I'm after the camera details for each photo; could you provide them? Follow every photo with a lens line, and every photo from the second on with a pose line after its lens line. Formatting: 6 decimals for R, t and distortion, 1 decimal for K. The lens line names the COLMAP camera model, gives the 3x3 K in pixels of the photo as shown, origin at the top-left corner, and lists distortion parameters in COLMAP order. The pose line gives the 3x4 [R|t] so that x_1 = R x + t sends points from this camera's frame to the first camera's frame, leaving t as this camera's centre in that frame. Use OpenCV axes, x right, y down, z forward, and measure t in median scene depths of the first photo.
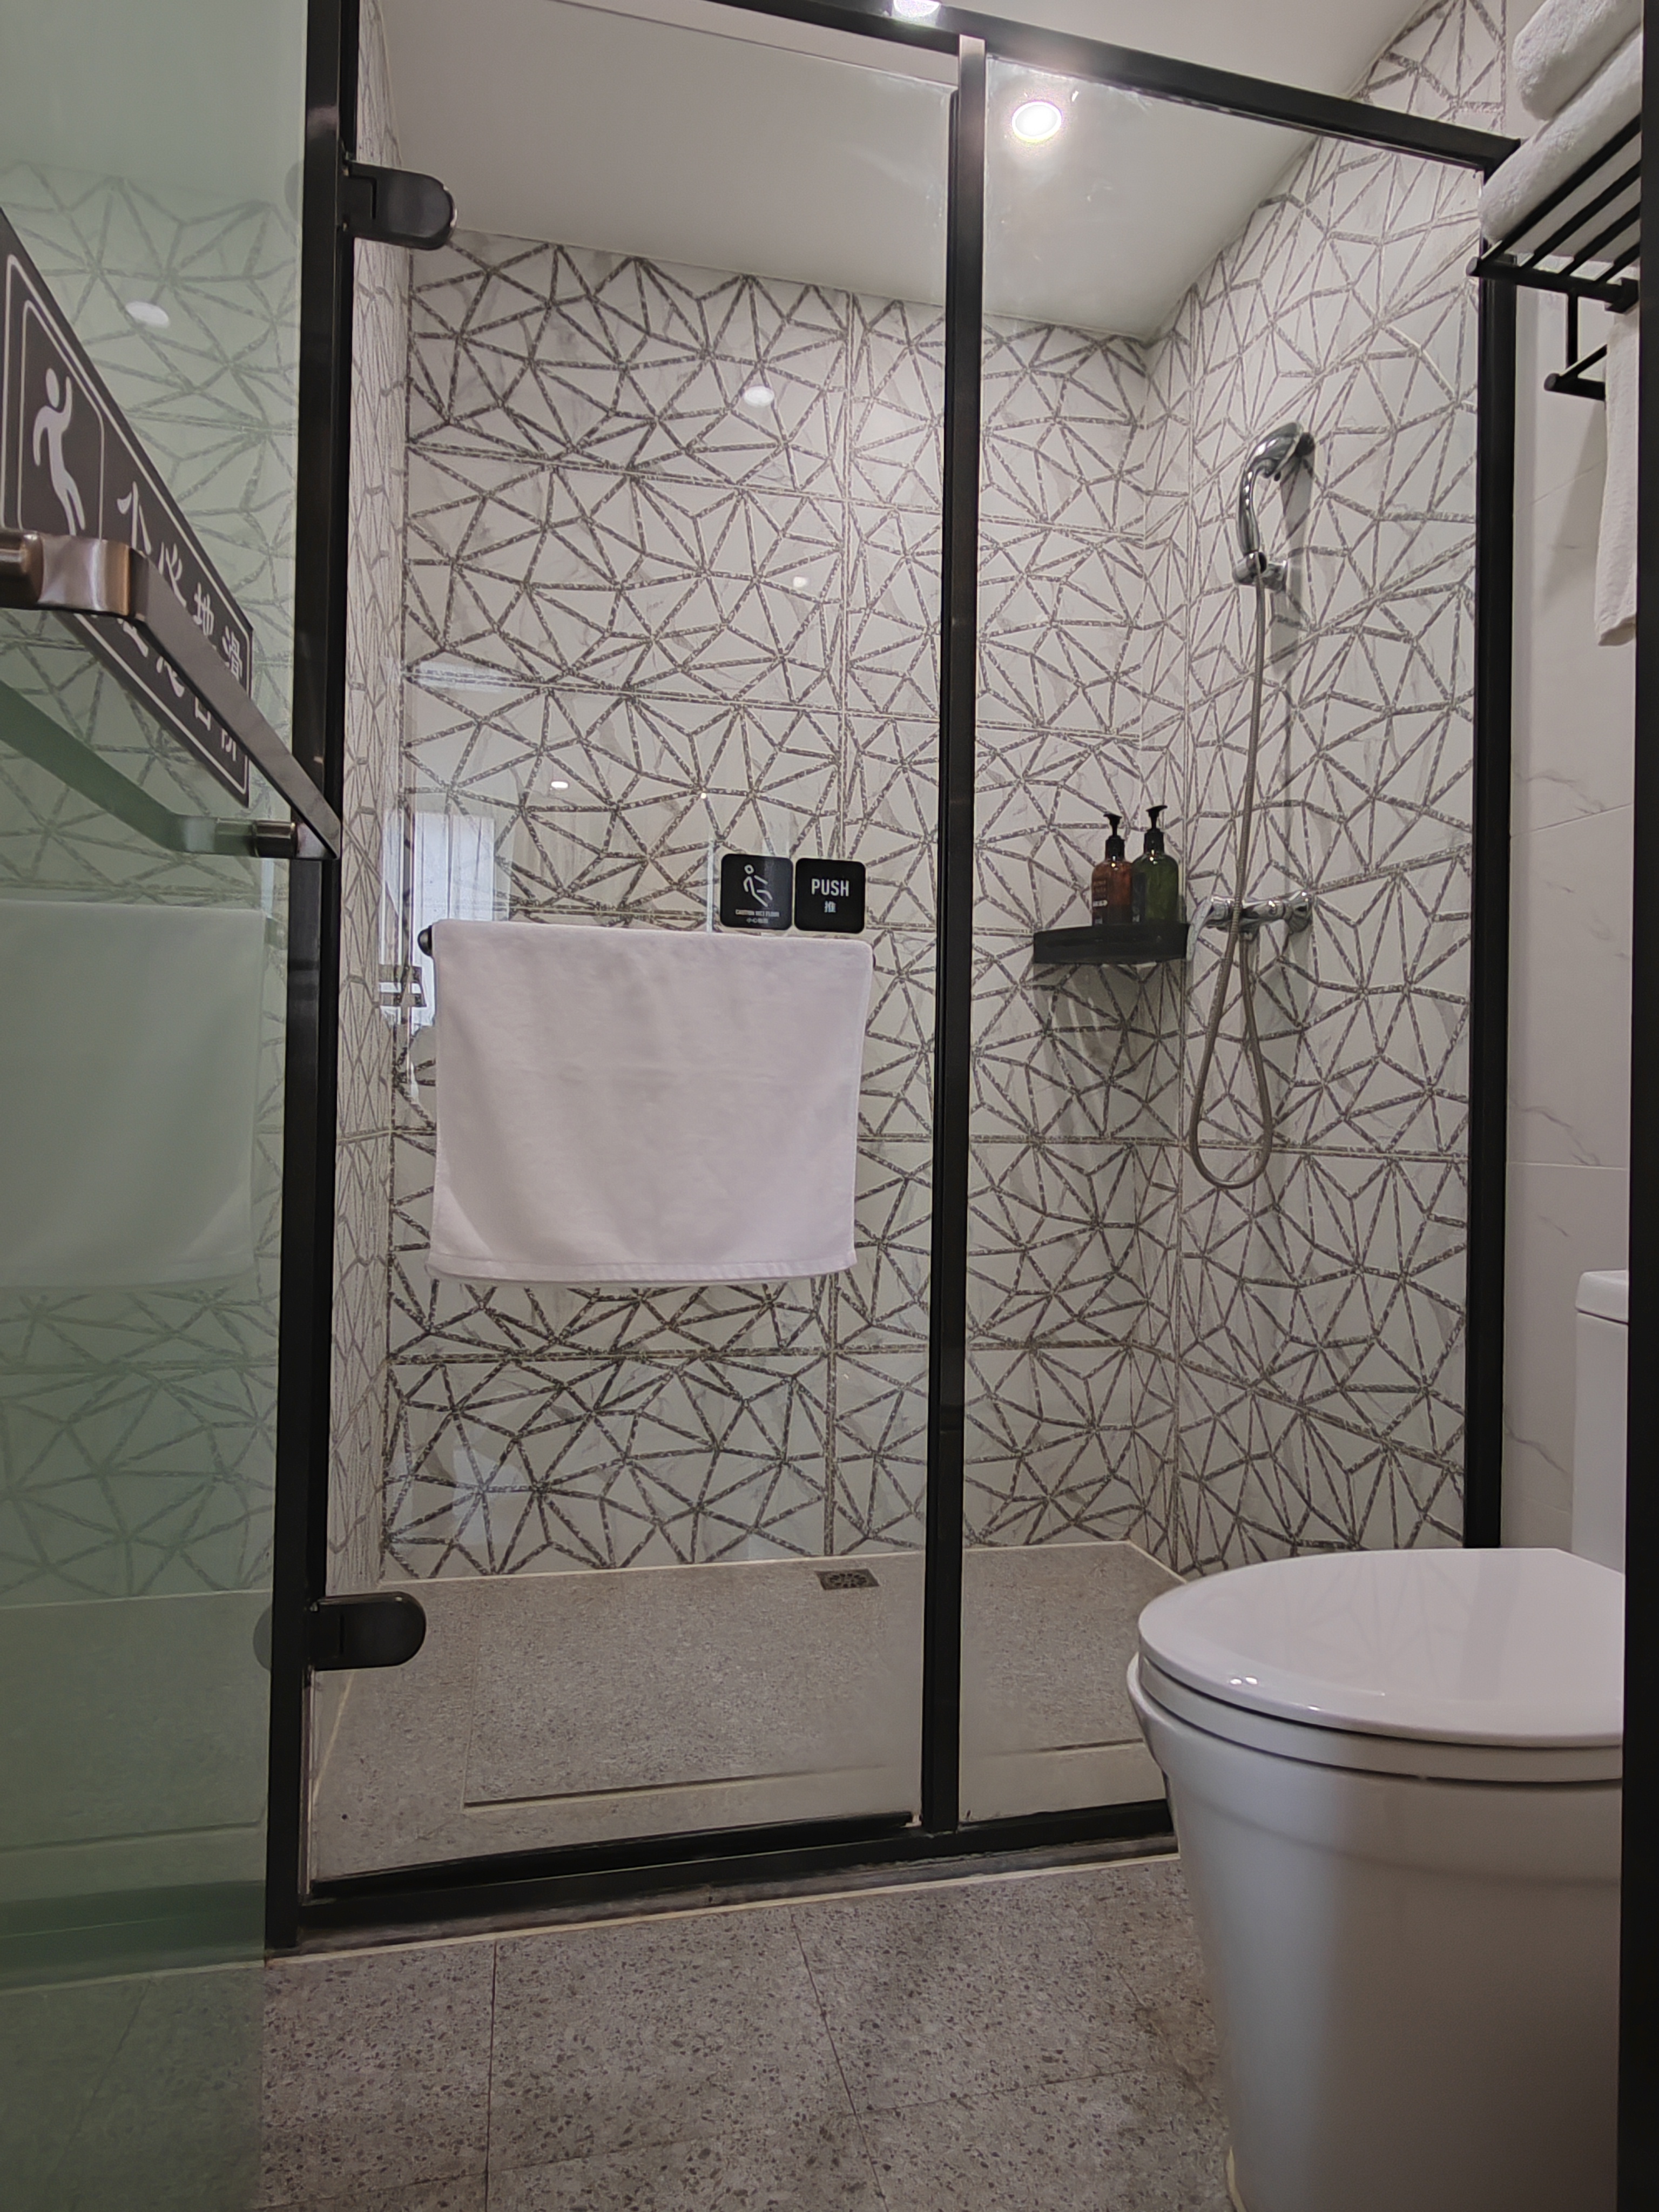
lens RADIAL K [[1304.9, 0, 833.2], [0, 1304.9, 1106.1], [0, 0, 1]] dist [0.019882, -0.001471]
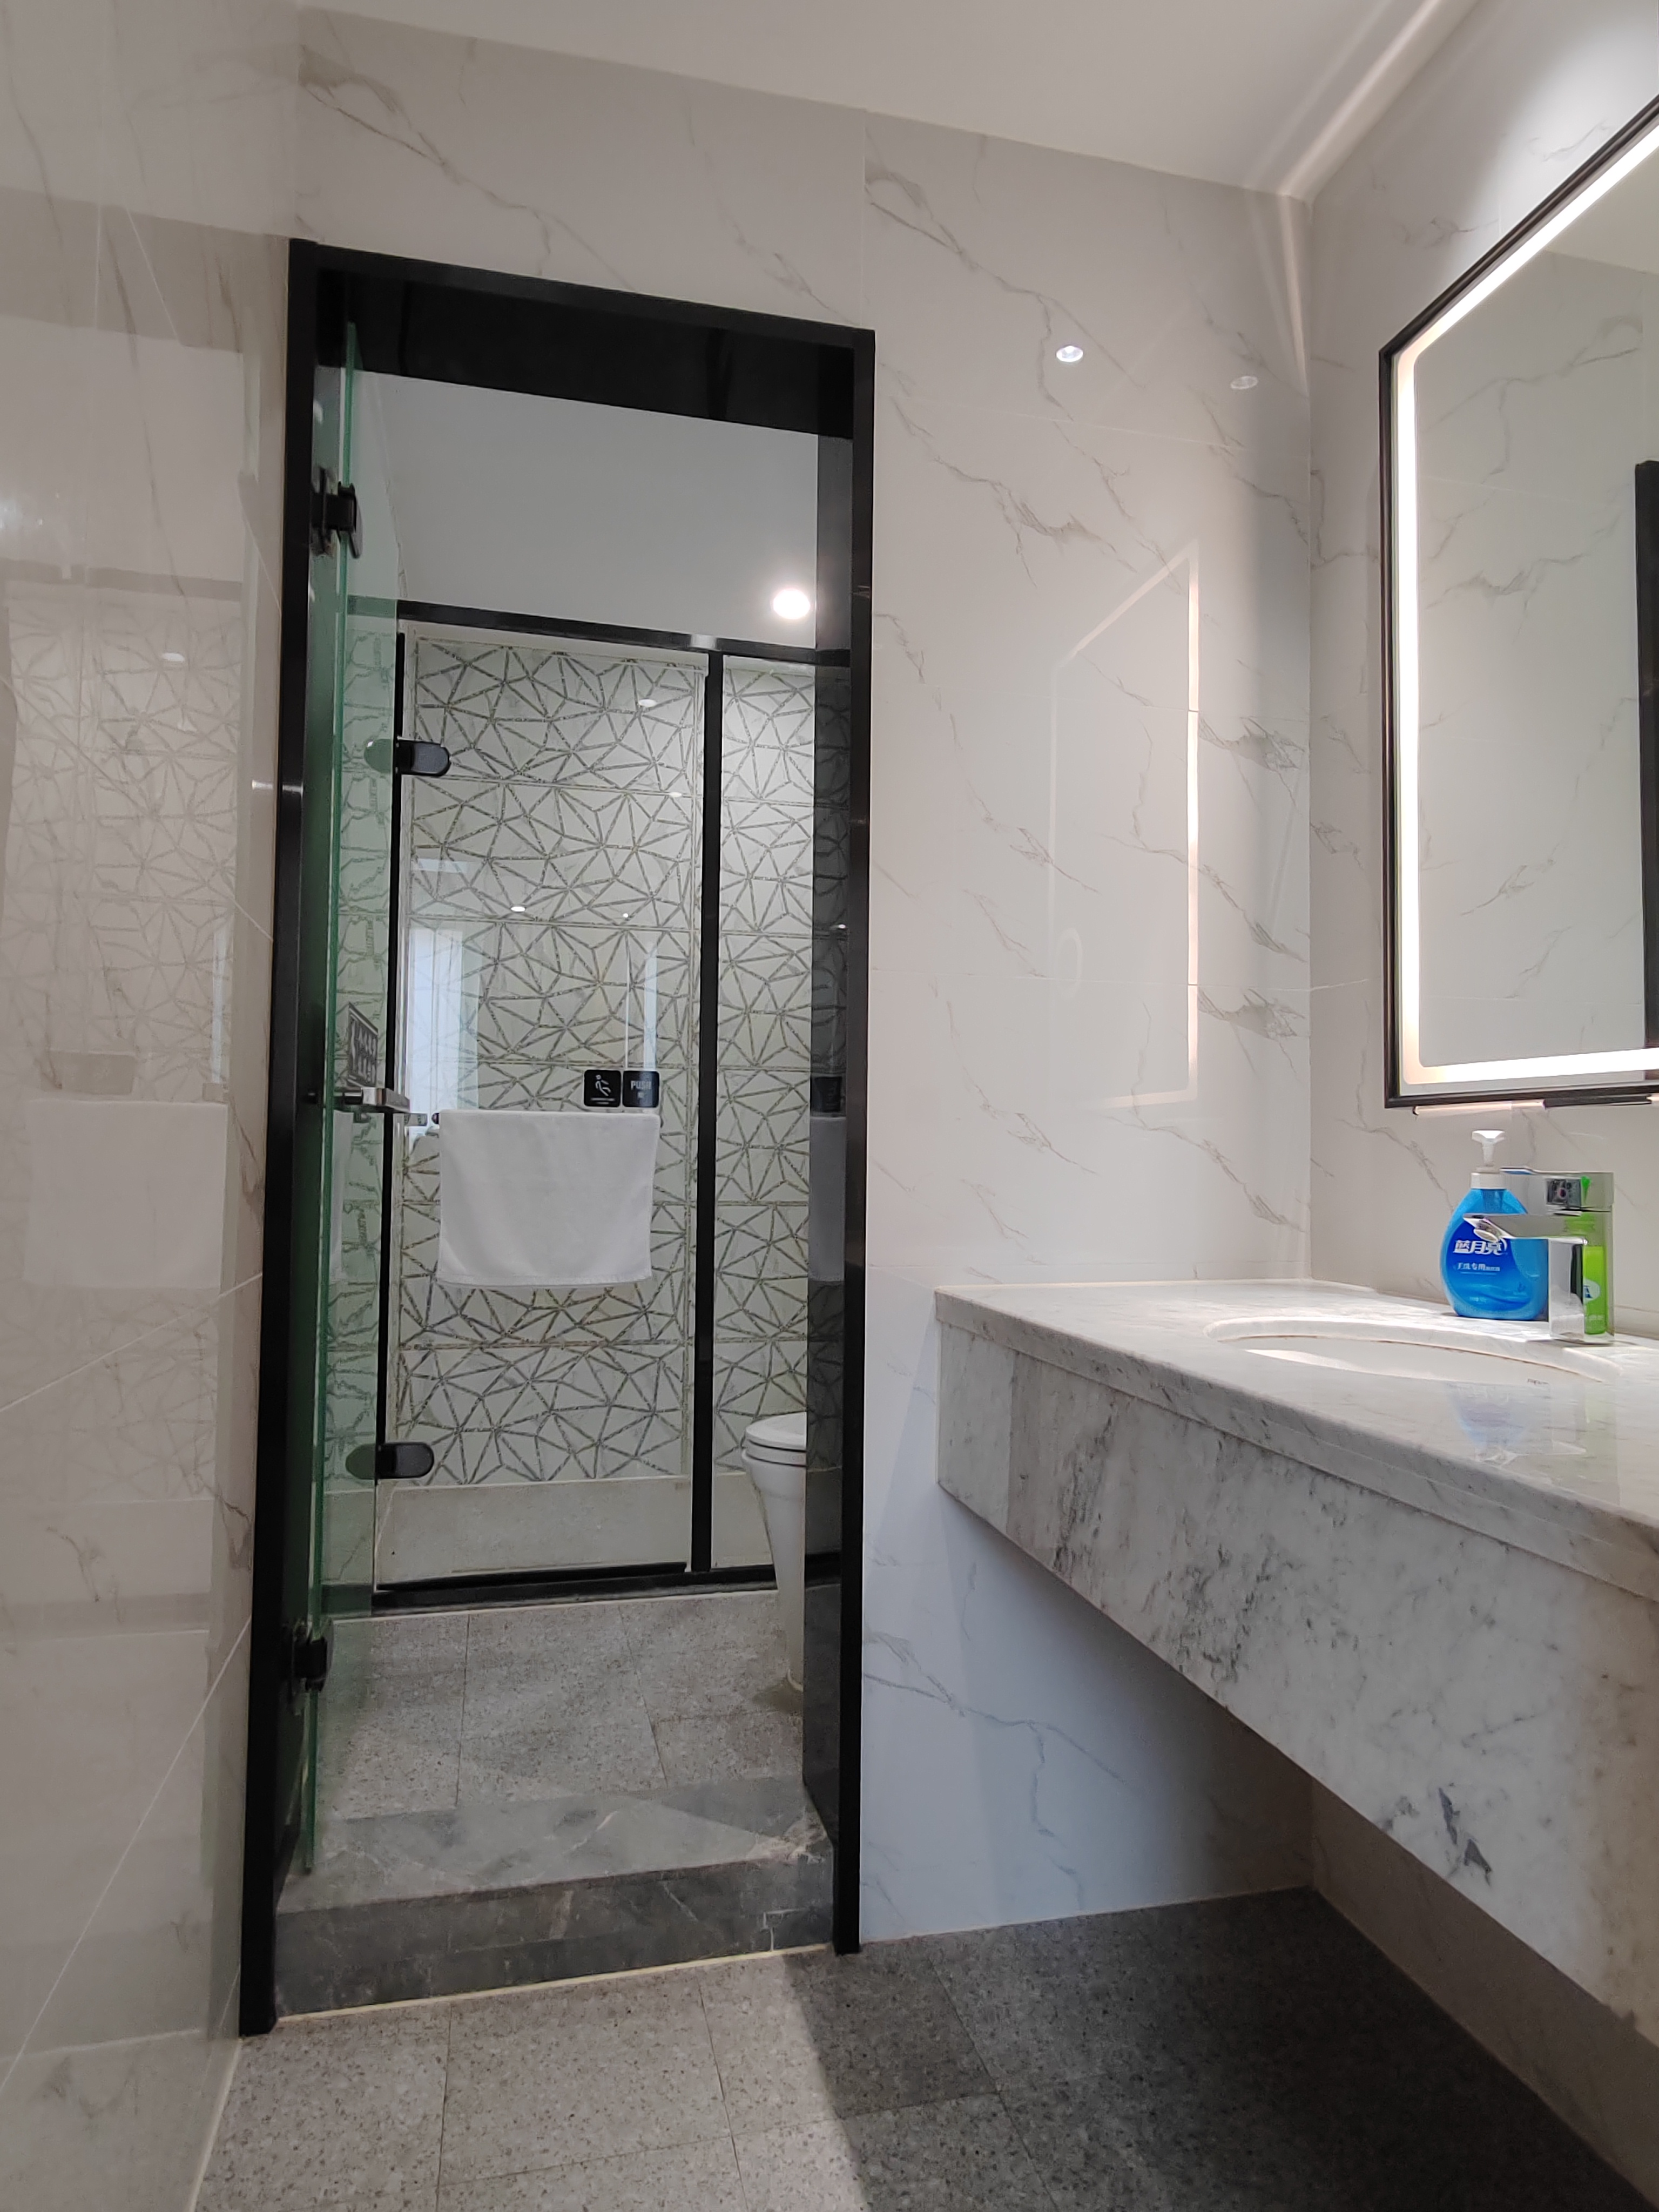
lens RADIAL K [[1304.9, 0, 828.6], [0, 1304.9, 1110.6], [0, 0, 1]] dist [0.019882, -0.001471]
pose [[0.999802, -0.005390, 0.019129, 0.145896], [0.005934, 0.999576, -0.028501, -0.043033], [-0.018967, 0.028608, 0.999411, -0.582092]]
